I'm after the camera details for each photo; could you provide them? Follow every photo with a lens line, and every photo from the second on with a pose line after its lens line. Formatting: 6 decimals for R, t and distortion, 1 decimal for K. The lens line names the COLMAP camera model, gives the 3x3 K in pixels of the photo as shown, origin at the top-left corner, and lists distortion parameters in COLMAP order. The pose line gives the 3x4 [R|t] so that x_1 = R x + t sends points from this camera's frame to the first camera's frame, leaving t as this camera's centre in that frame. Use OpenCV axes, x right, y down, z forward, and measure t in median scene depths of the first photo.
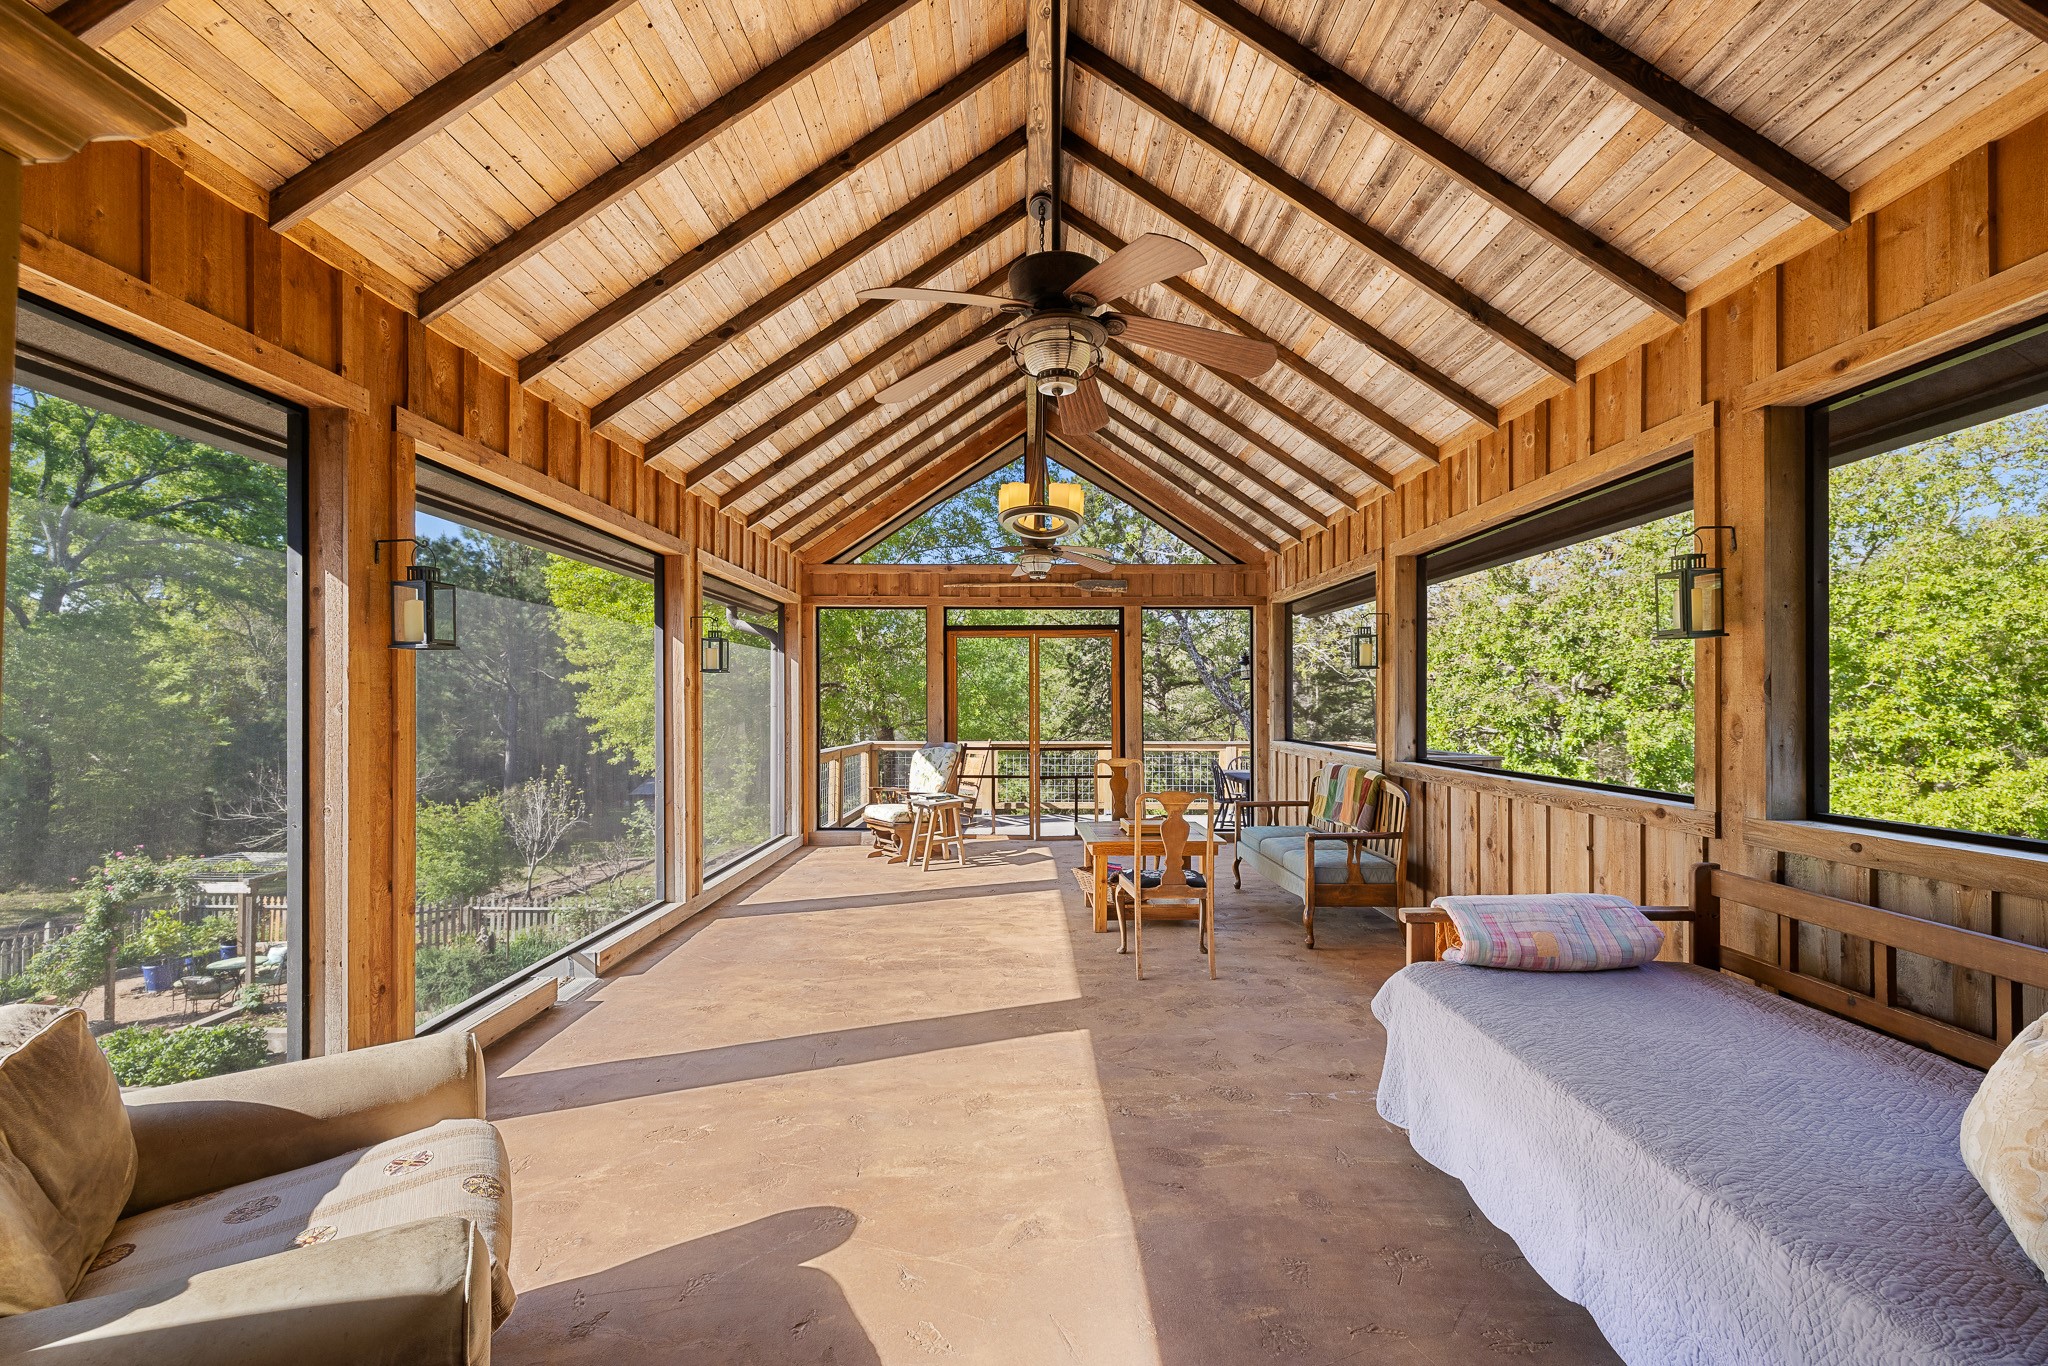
lens RADIAL K [[868.6, 0, 1026.1], [0, 868.6, 694.5], [0, 0, 1]] dist [0.004173, 0.000195]
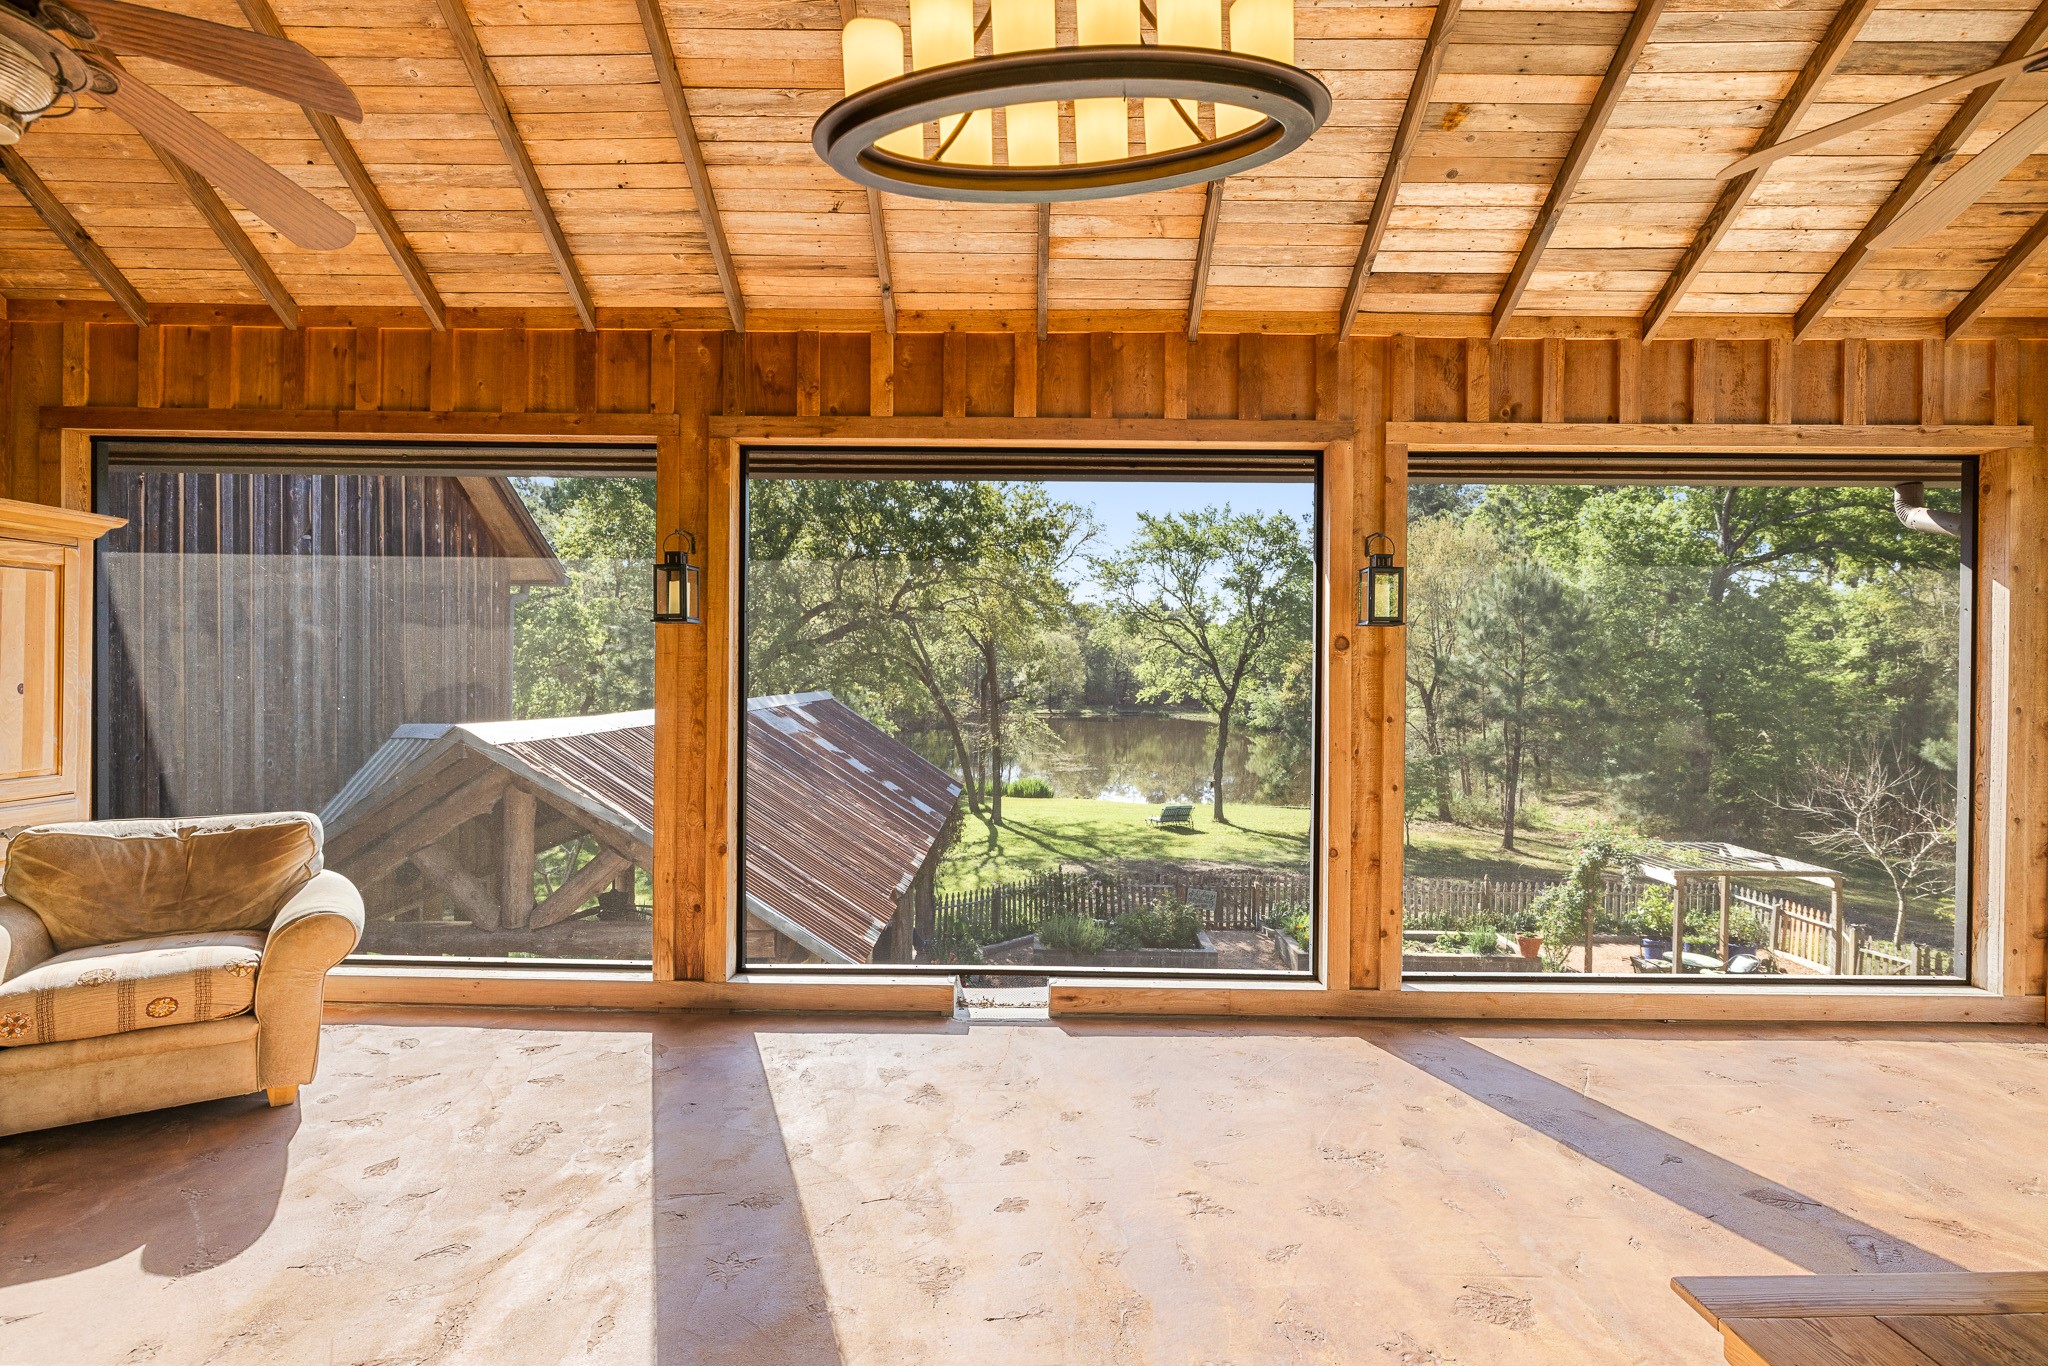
lens RADIAL K [[952.3, 0, 1025.7], [0, 952.3, 678.8], [0, 0, 1]] dist [0.001733, 0.000155]
pose [[-0.008737, 0.005306, -0.999948, 0.123638], [0.000765, 0.999986, 0.005299, 0.003230], [0.999962, -0.000719, -0.008741, 0.319574]]
